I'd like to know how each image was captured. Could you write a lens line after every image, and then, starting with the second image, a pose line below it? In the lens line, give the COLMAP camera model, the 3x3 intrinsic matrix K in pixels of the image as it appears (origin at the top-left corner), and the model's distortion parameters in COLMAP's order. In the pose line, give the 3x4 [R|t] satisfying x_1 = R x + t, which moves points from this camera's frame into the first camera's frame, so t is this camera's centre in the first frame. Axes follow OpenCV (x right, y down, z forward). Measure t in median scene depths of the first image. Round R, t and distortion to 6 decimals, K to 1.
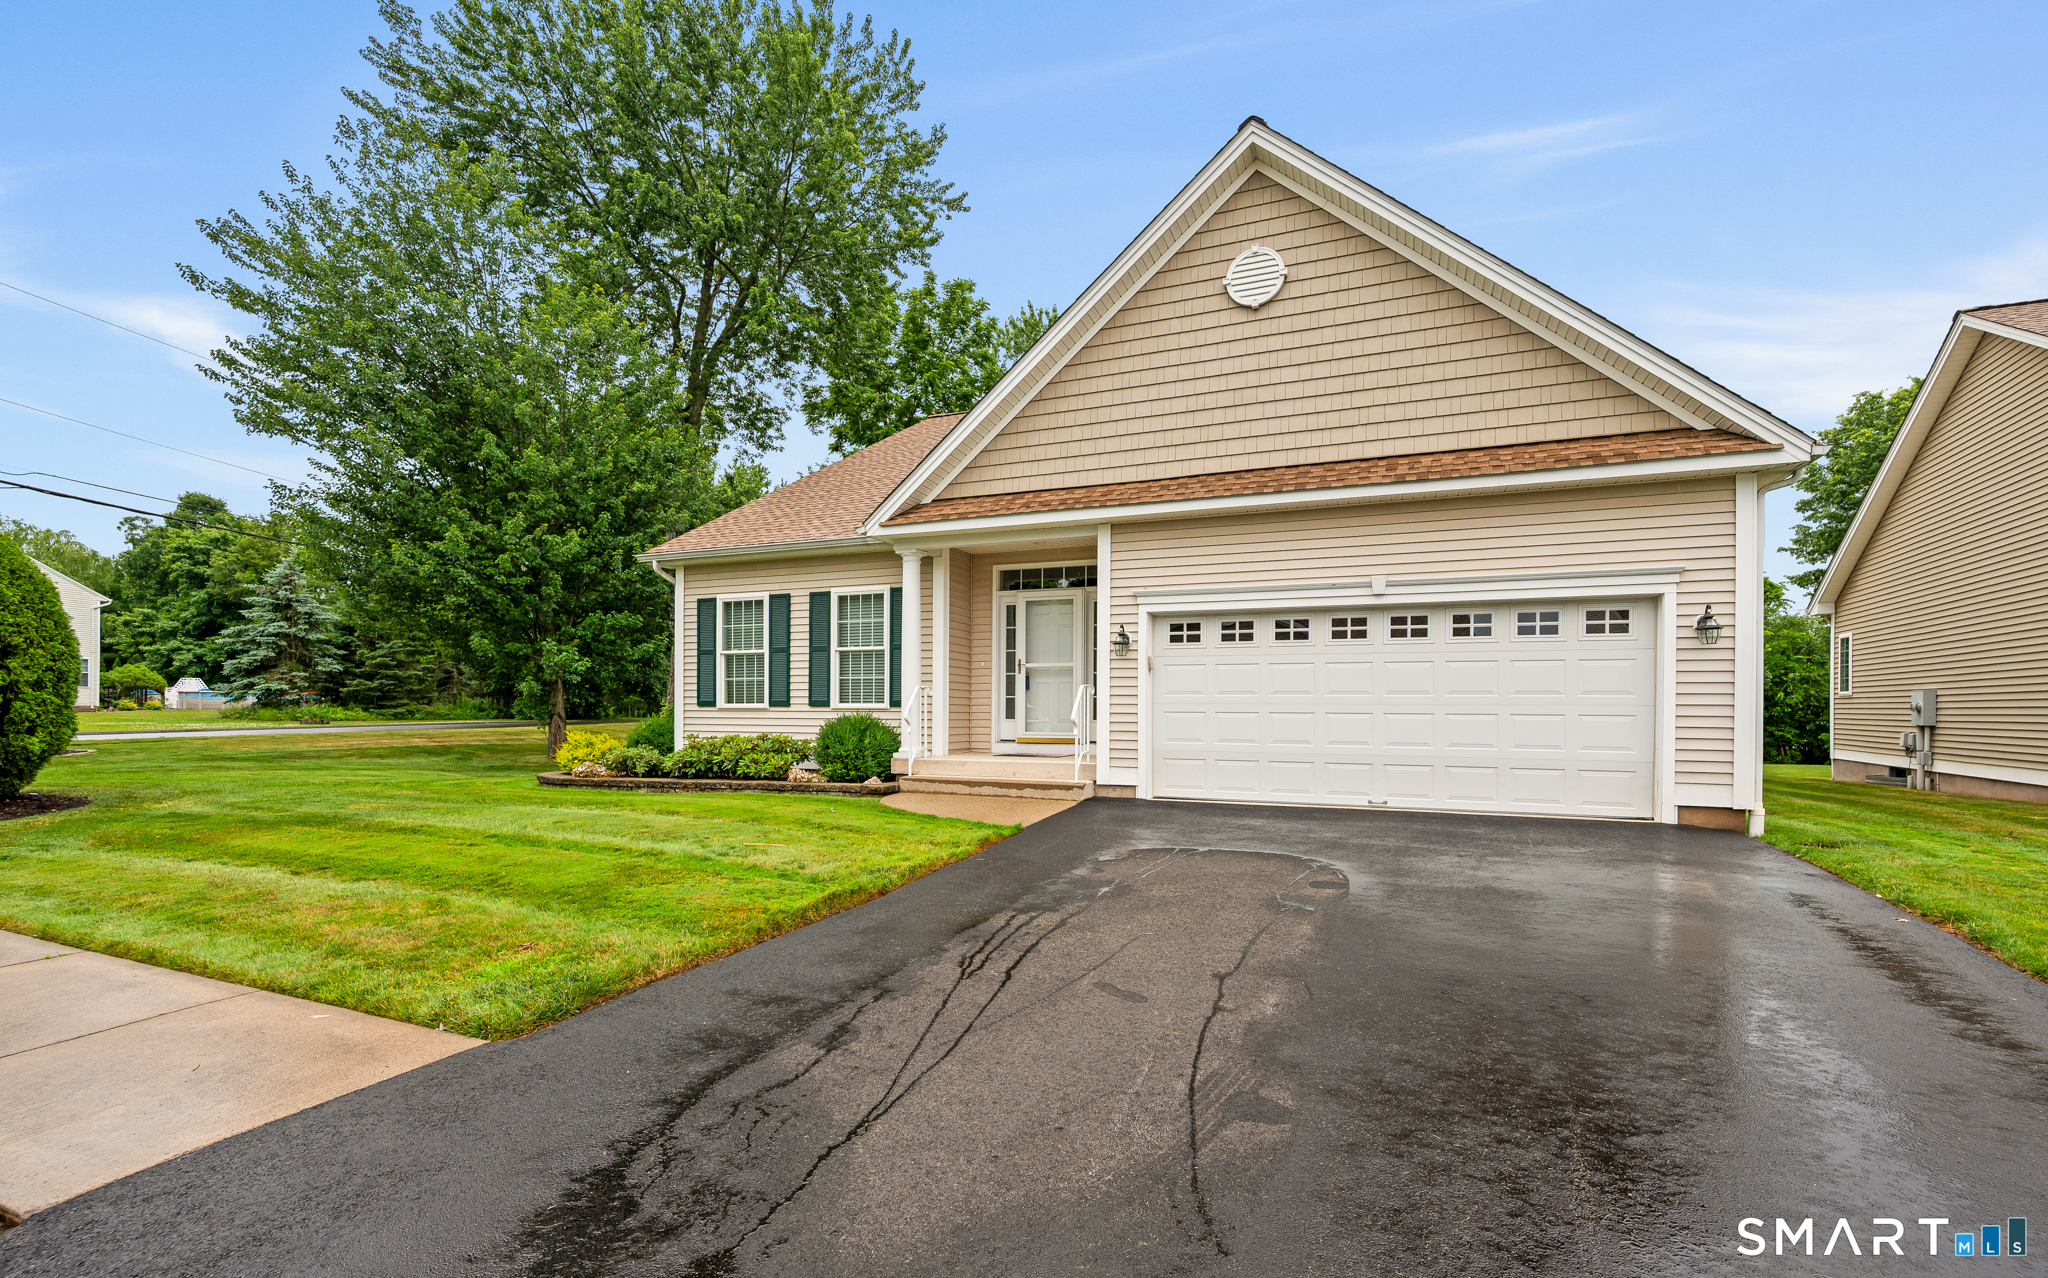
lens RADIAL K [[802.2, 0, 1023.1], [0, 802.2, 719.4], [0, 0, 1]] dist [0.000077, -0.000148]
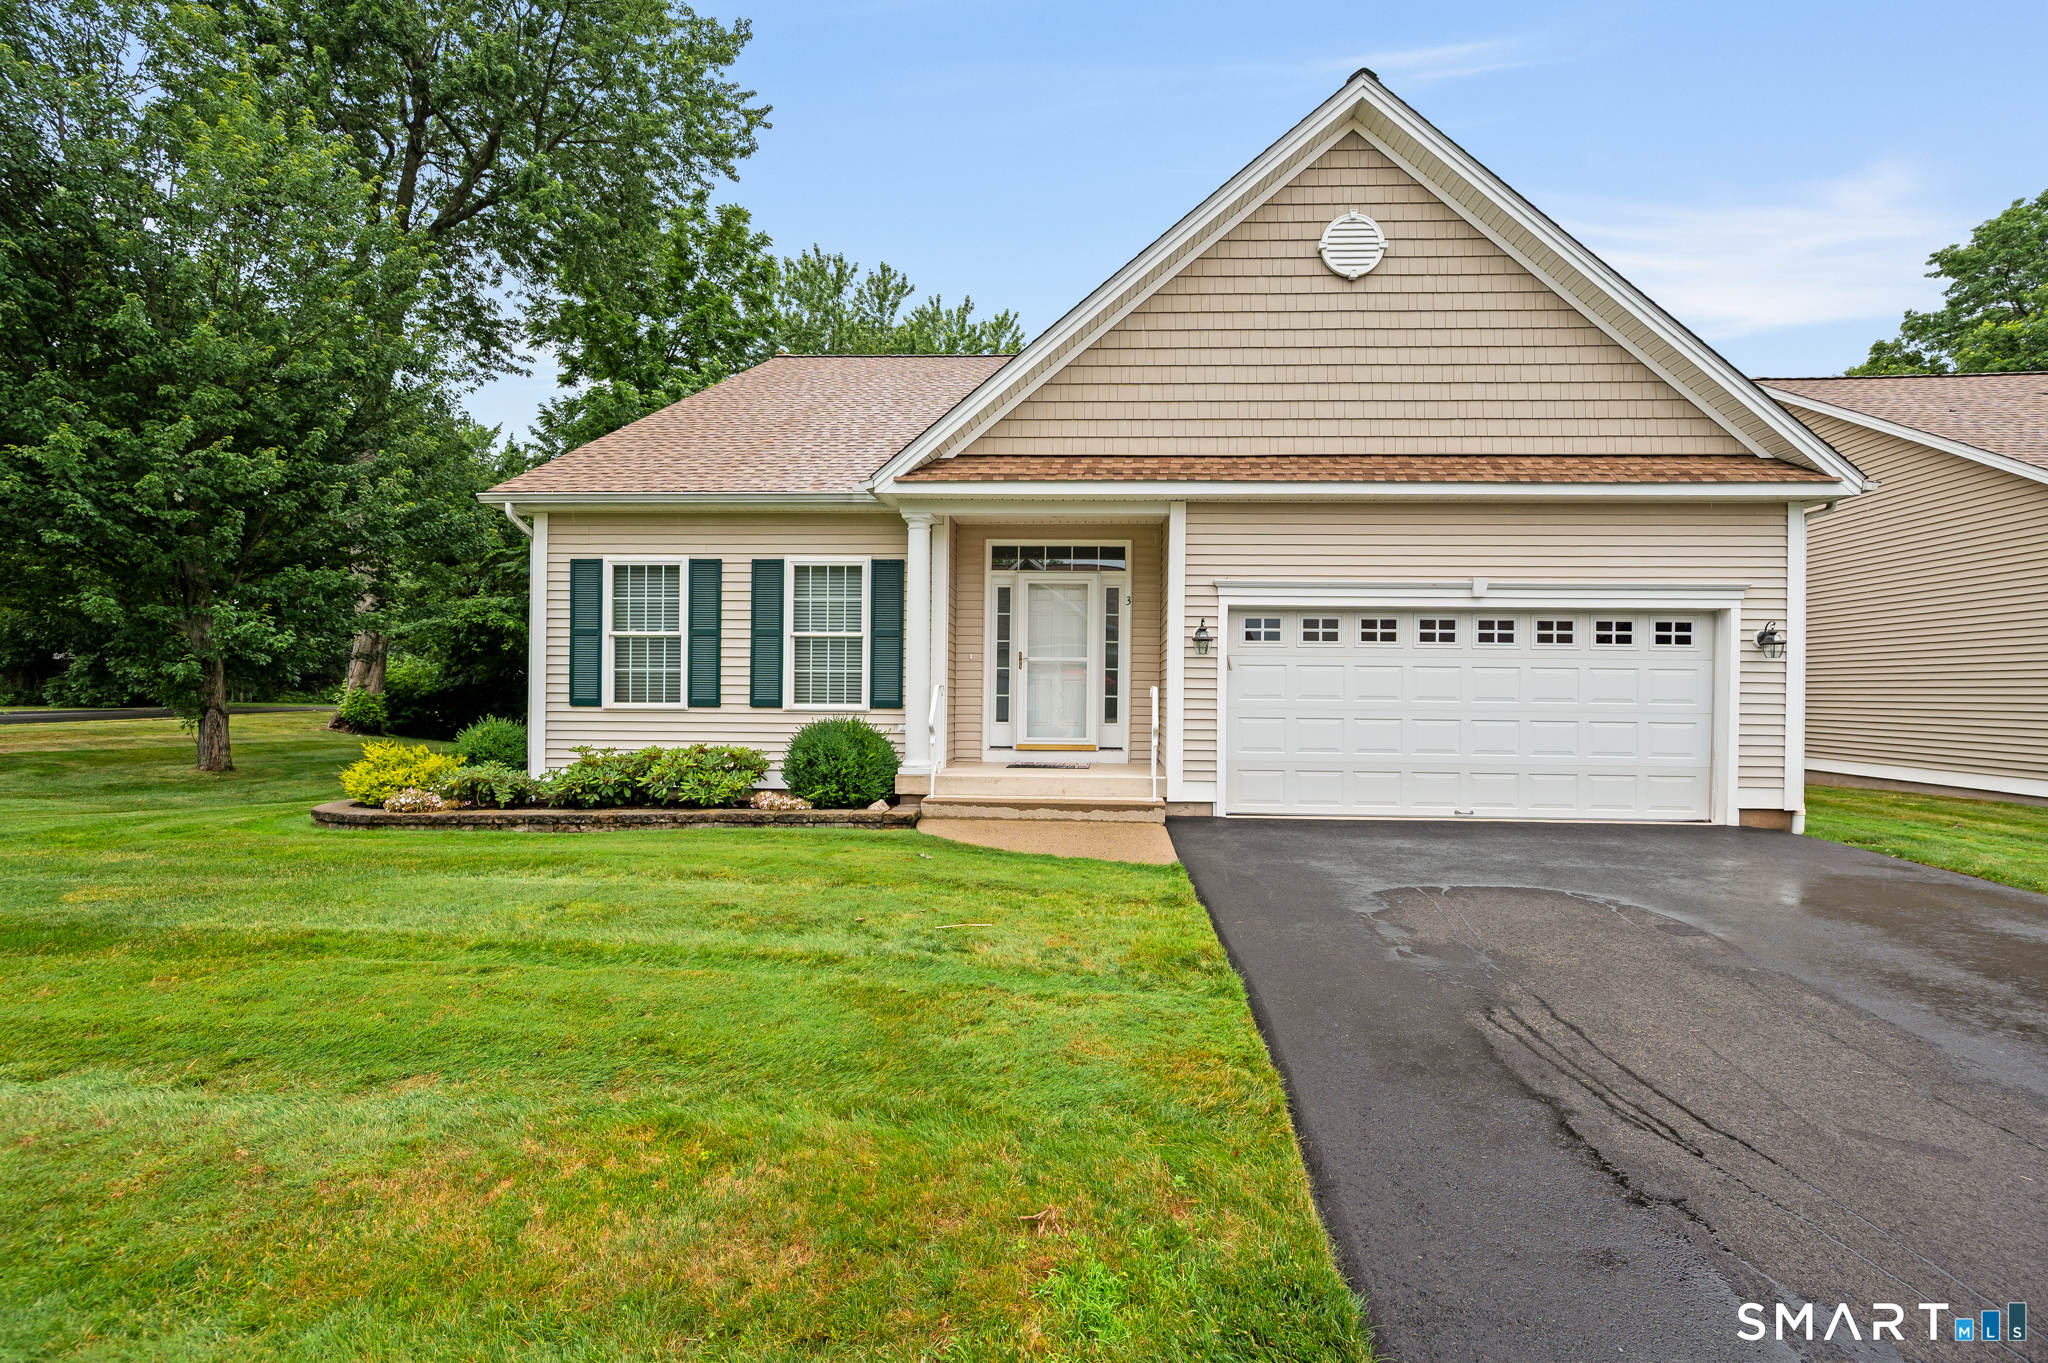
lens RADIAL K [[828.4, 0, 1015.2], [0, 828.4, 700.9], [0, 0, 1]] dist [-0.001301, -0.000265]
pose [[0.948235, 0.000435, 0.317570, -0.319085], [0.000012, 0.999999, -0.001406, -0.024322], [-0.317570, 0.001337, 0.948234, 0.189965]]
